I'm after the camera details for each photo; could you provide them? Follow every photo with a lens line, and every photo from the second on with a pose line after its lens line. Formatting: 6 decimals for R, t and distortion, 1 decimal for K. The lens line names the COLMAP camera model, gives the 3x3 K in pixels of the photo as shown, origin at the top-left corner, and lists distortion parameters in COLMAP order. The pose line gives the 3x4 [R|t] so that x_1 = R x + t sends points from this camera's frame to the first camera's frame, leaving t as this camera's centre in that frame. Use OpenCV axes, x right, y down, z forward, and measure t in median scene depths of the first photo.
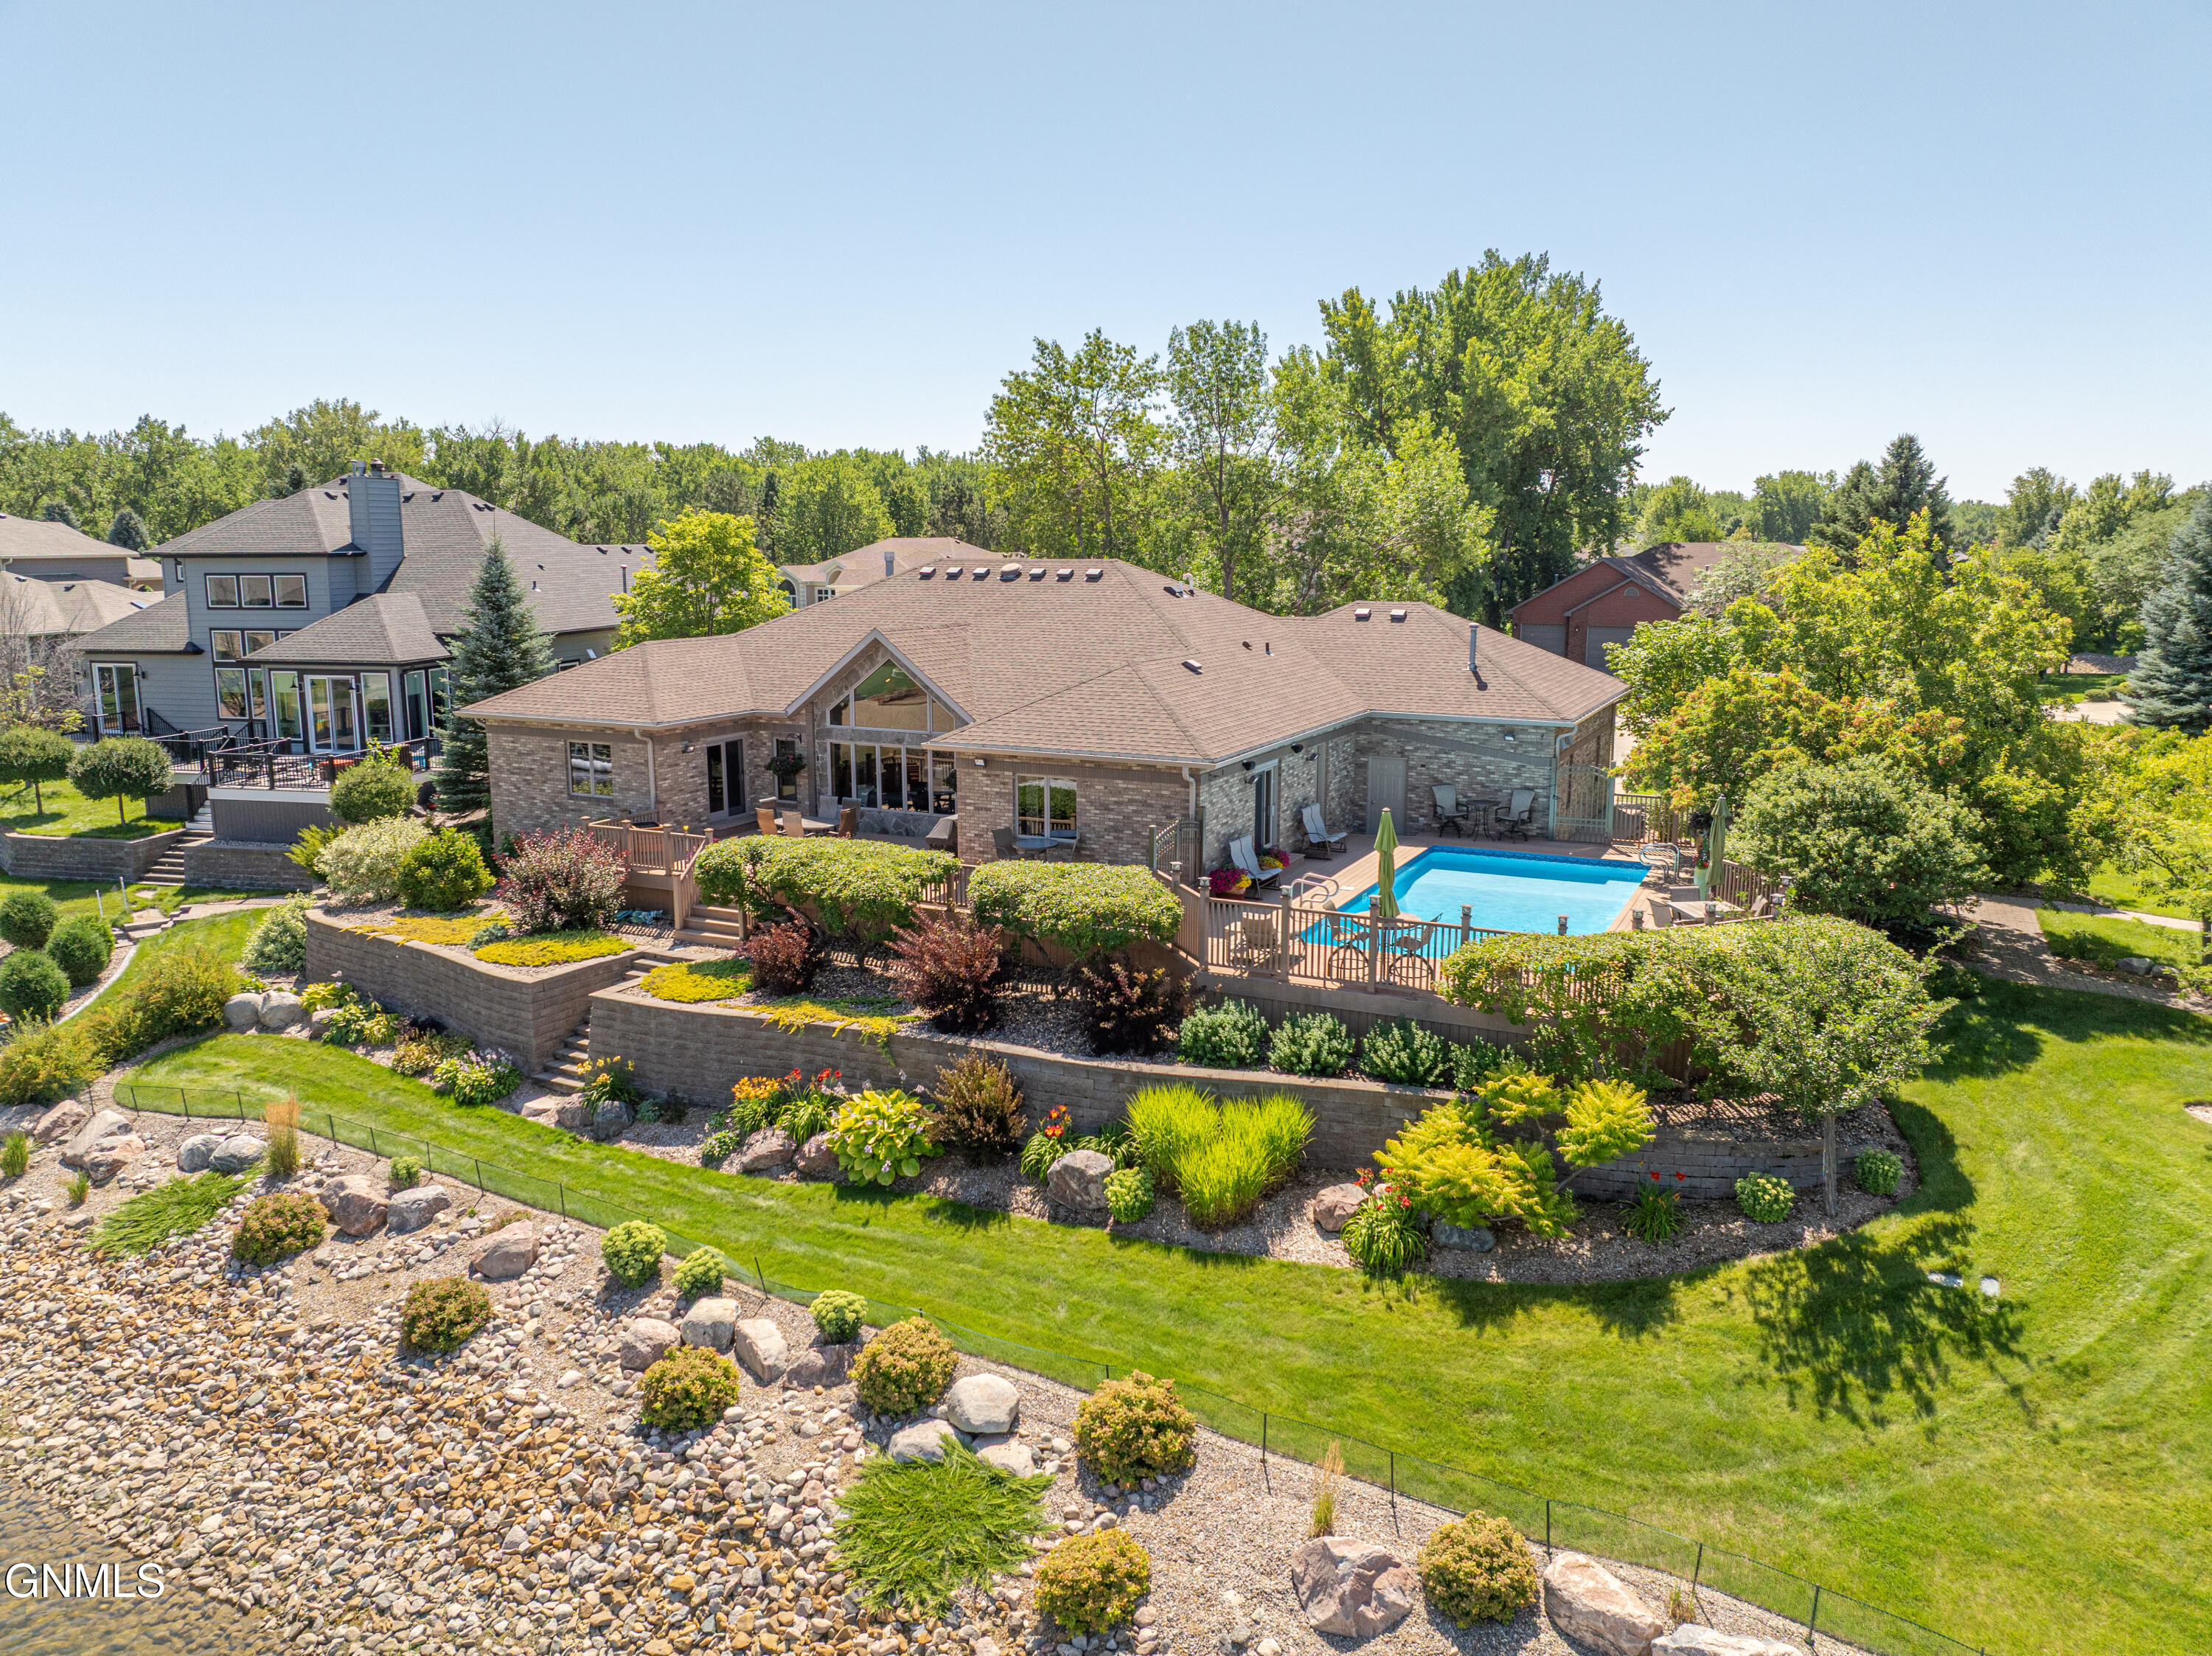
lens RADIAL K [[1515.6, 0, 1106.0], [0, 1515.6, 828.0], [0, 0, 1]] dist [-0.036247, -0.003266]
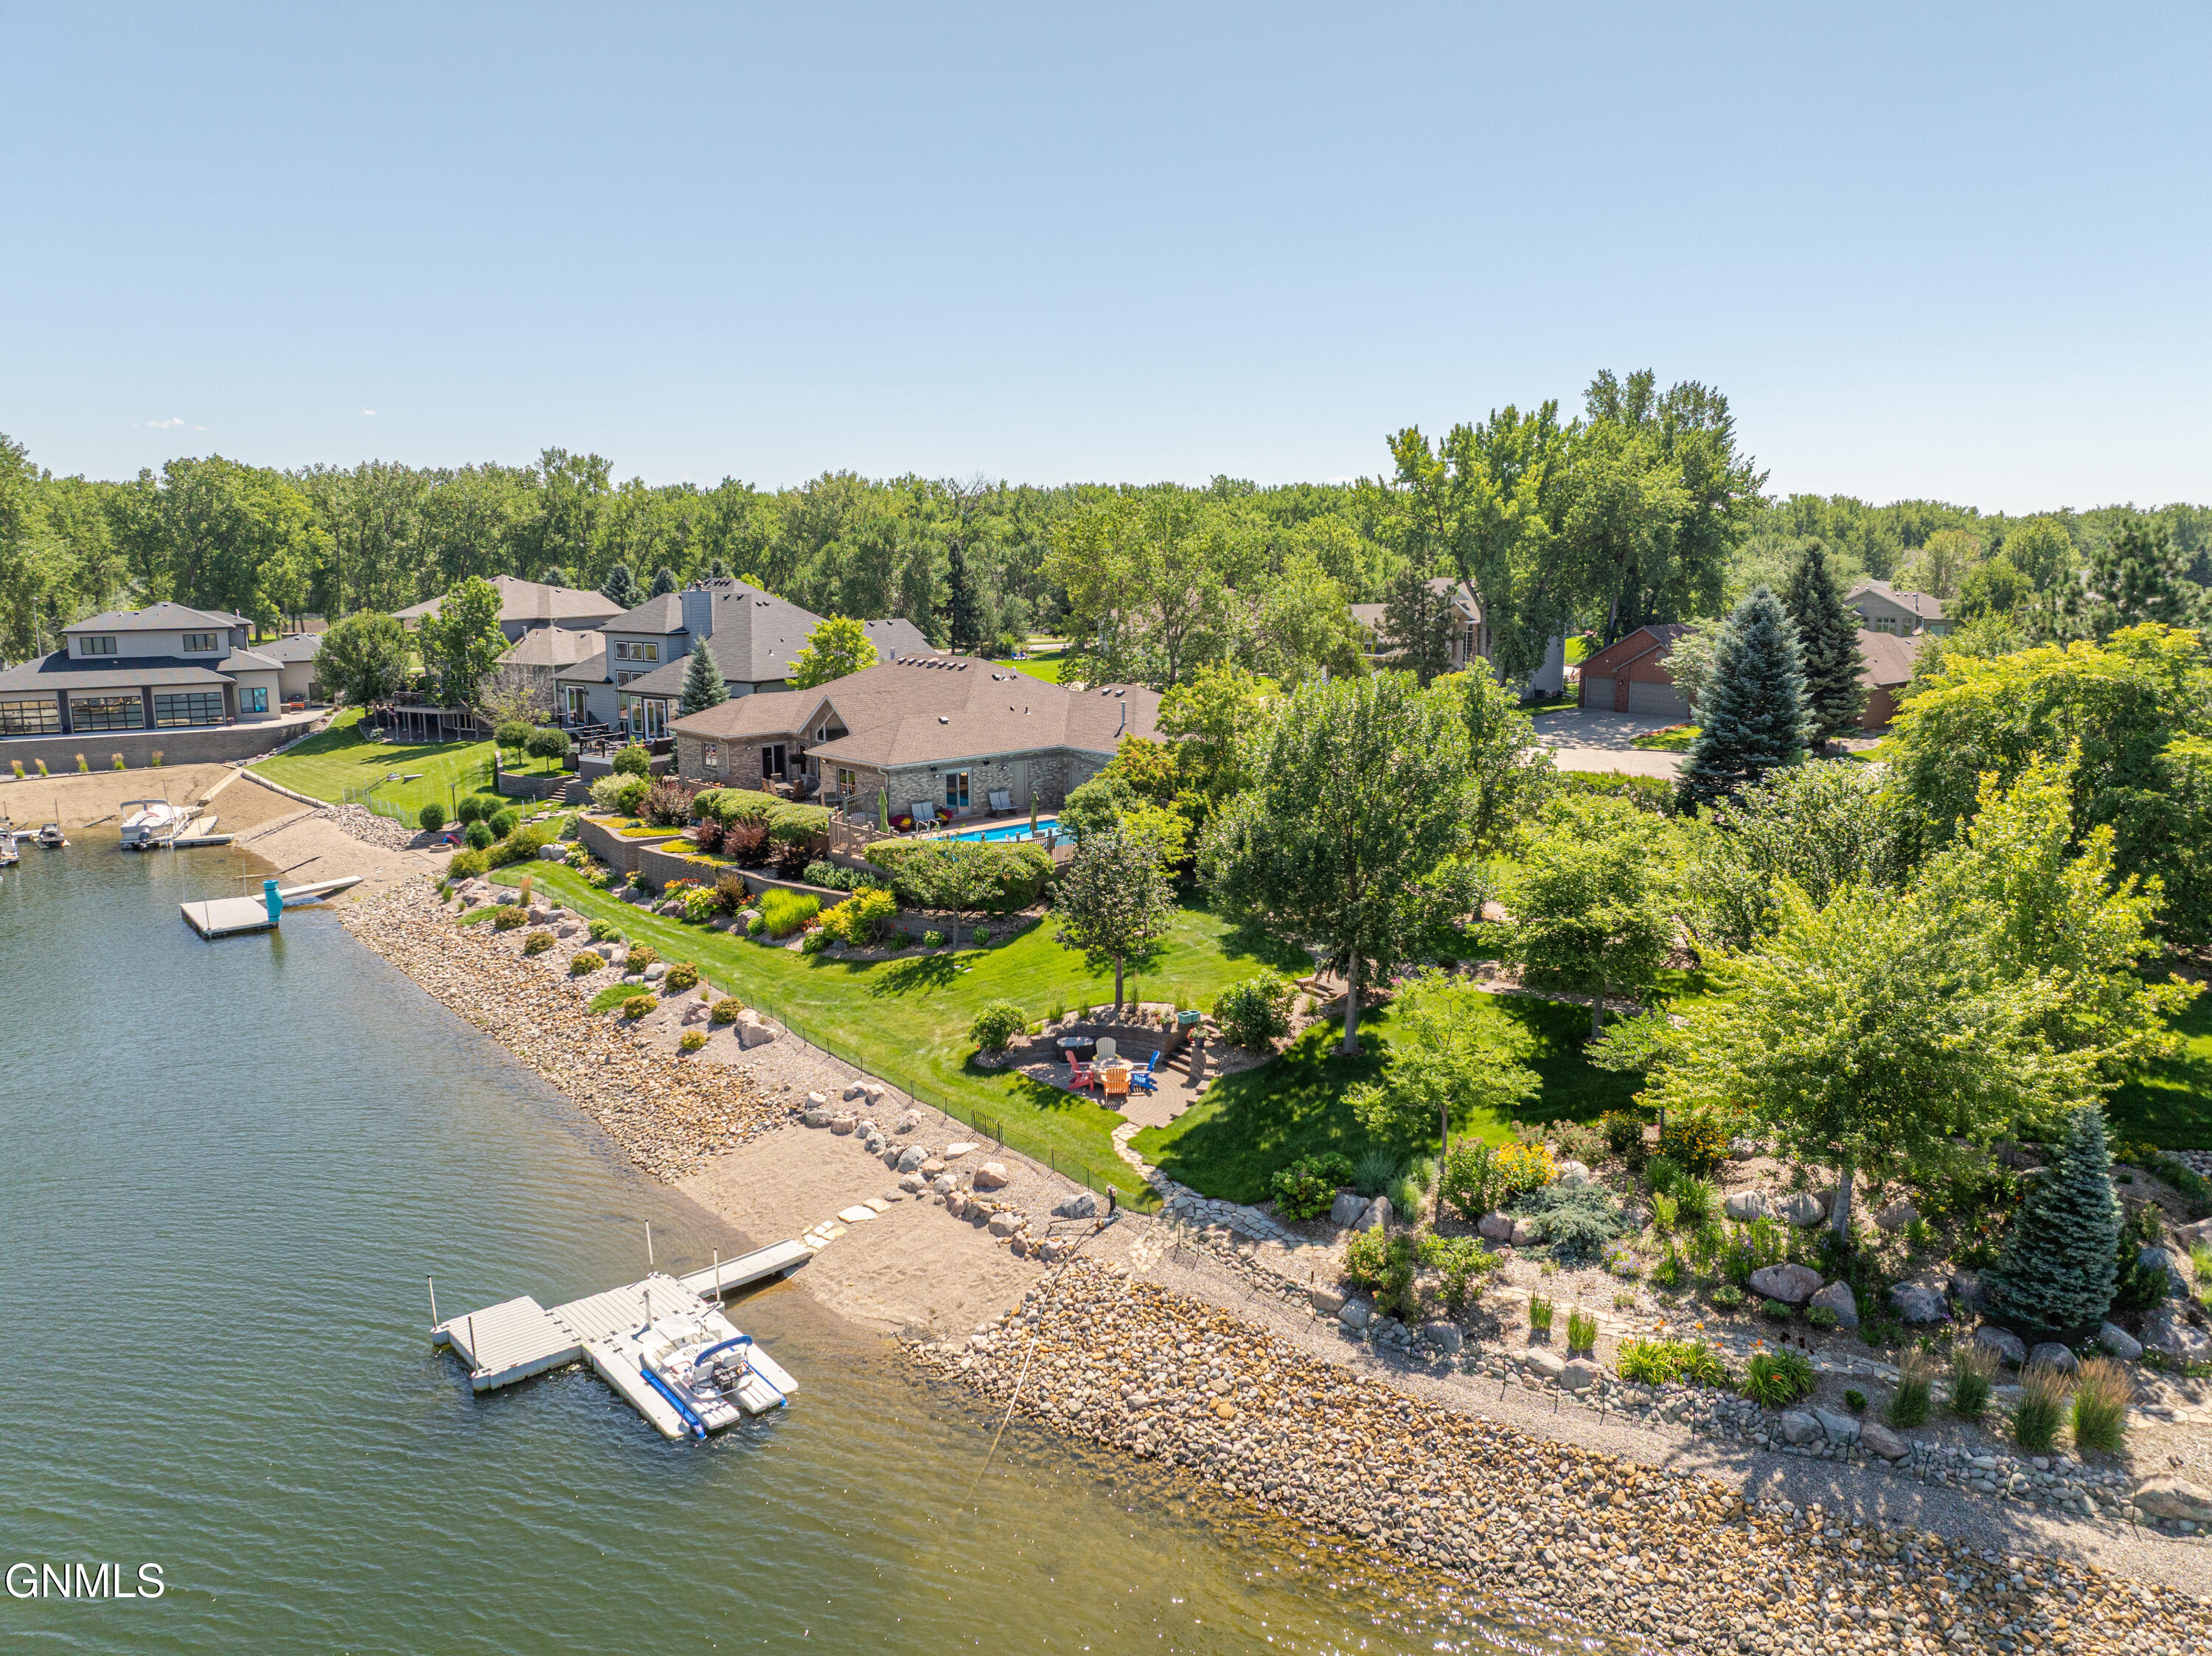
lens RADIAL K [[1515.6, 0, 1106.0], [0, 1515.6, 828.0], [0, 0, 1]] dist [-0.036247, -0.003266]
pose [[0.932547, 0.066862, -0.354803, 1.049973], [-0.067133, 0.997677, 0.011563, 0.000276], [0.354752, 0.013036, 0.934870, -0.872315]]
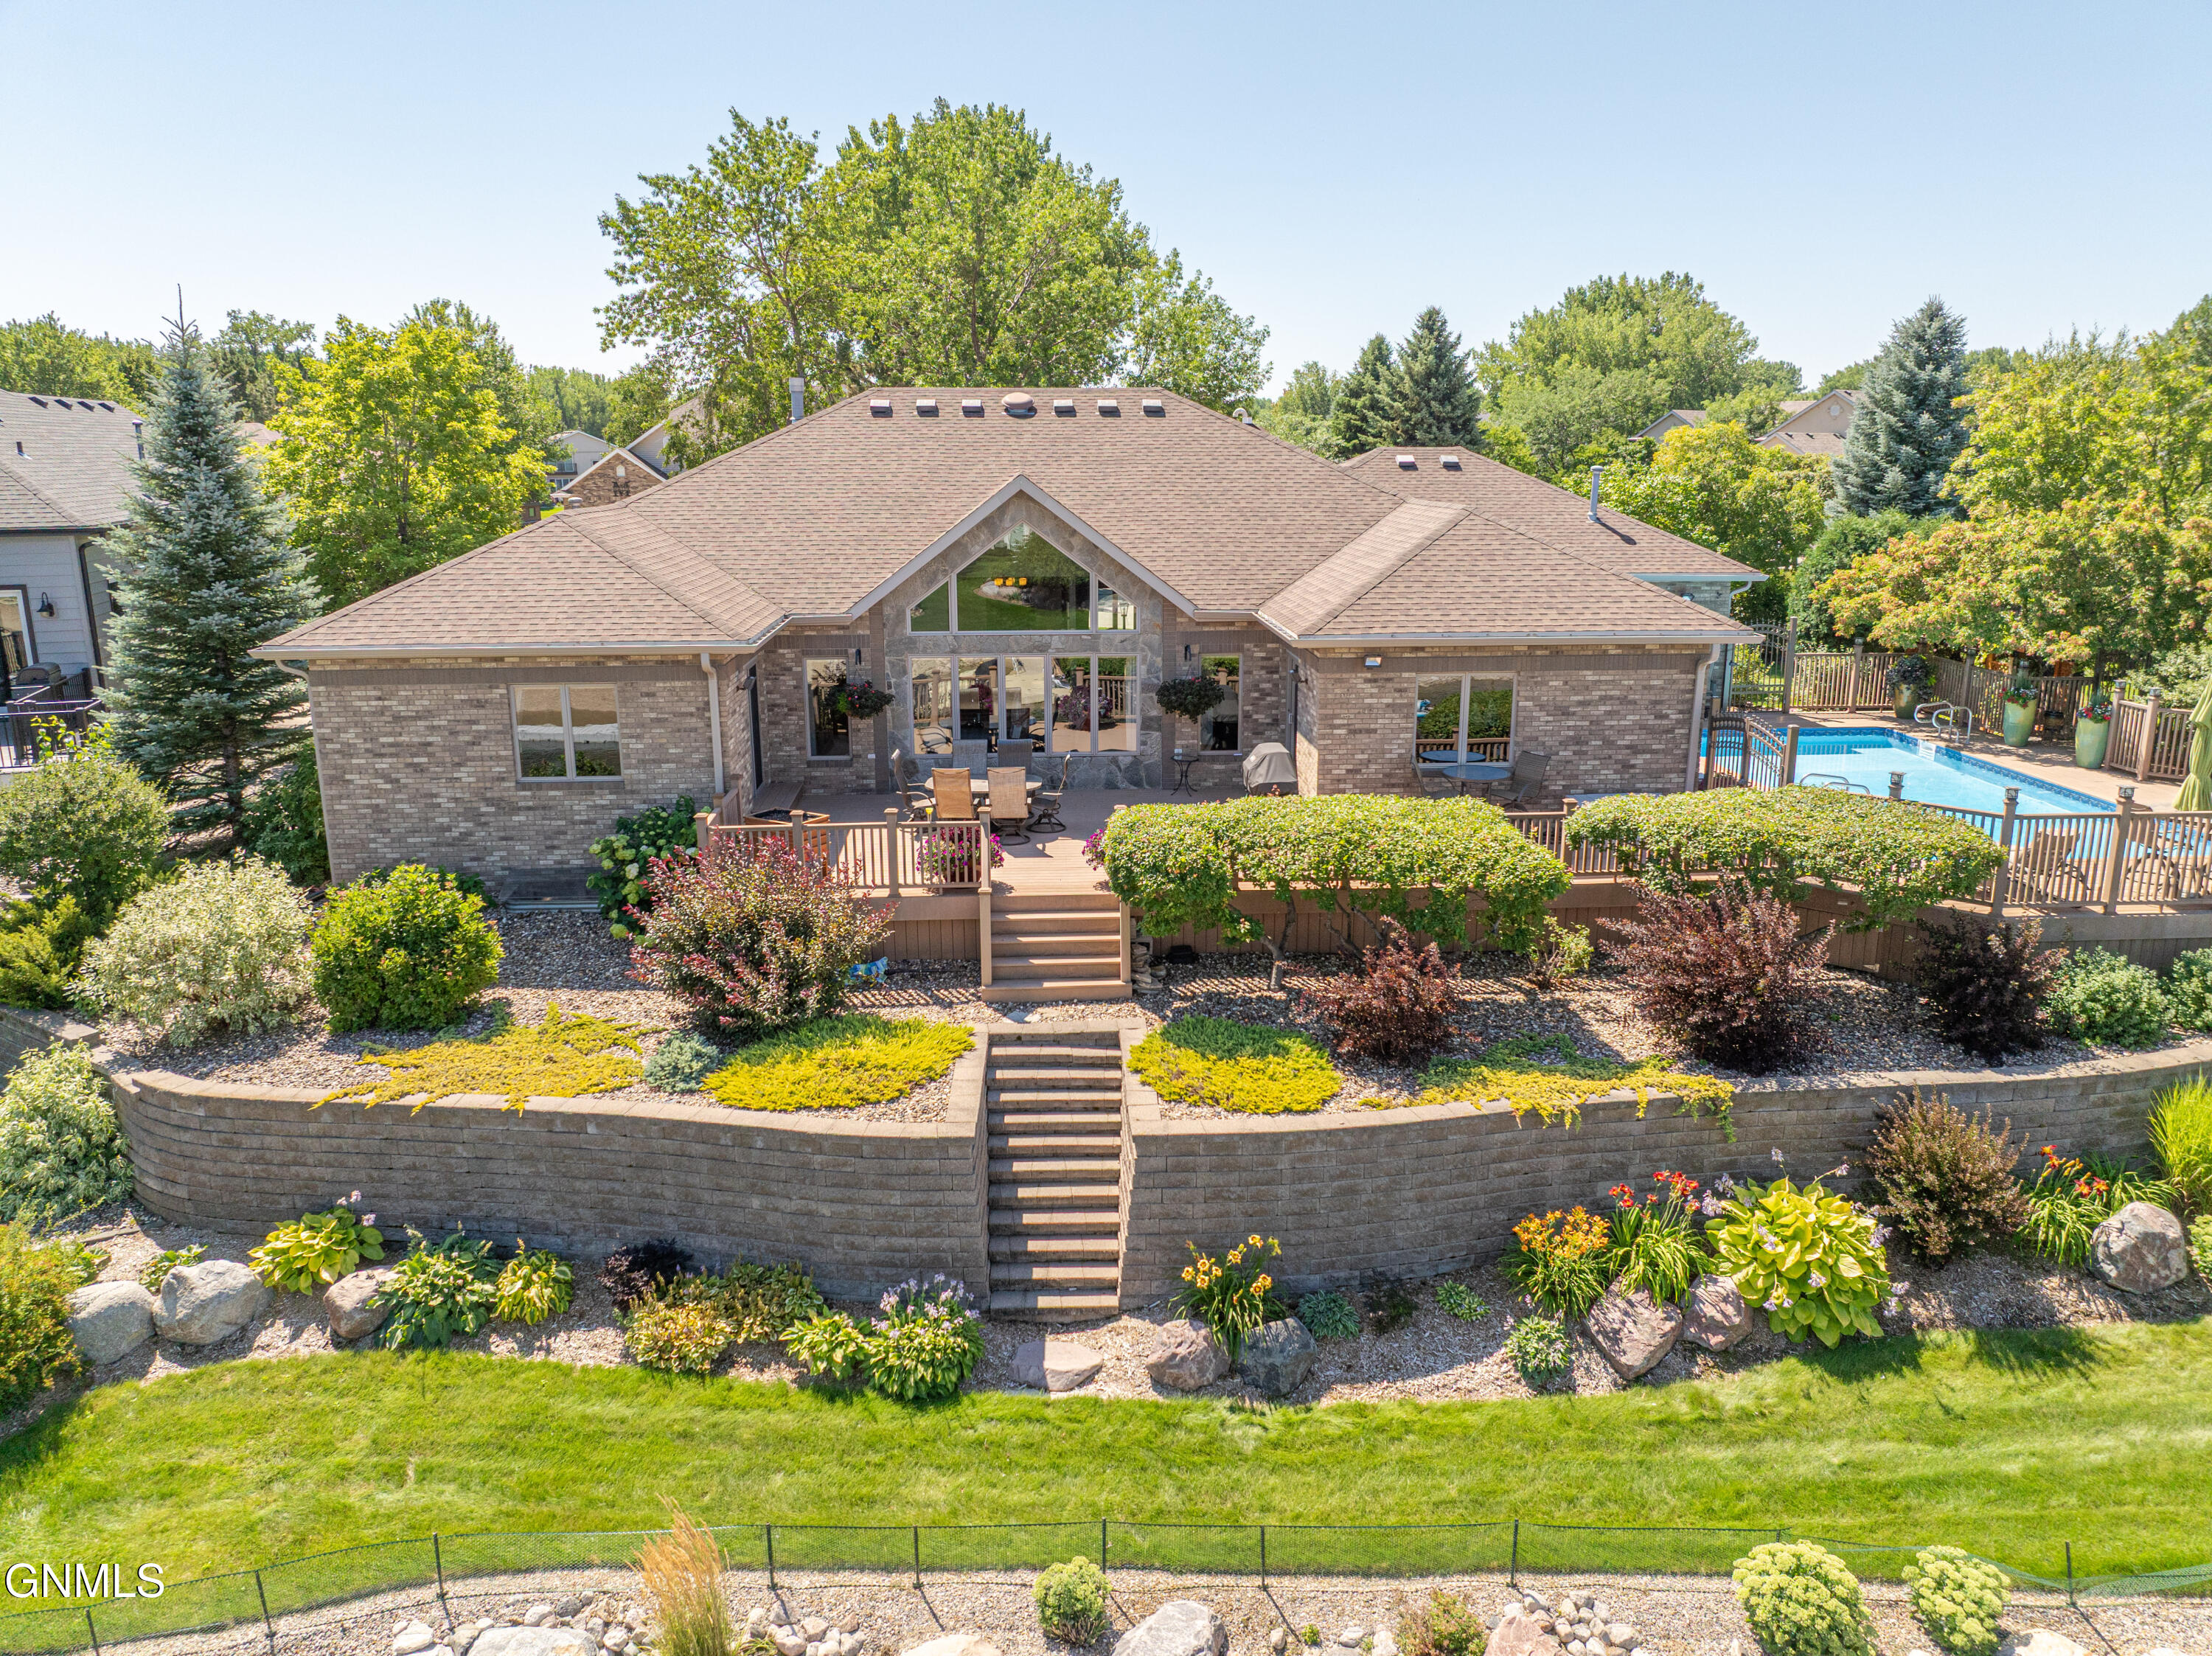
lens RADIAL K [[1566.1, 0, 1106.0], [0, 1566.1, 828.0], [0, 0, 1]] dist [-0.009372, -0.002866]
pose [[0.878449, -0.118049, 0.463025, -0.503409], [0.095409, 0.992823, 0.072113, -0.030703], [-0.468214, -0.019171, 0.883407, 0.442077]]
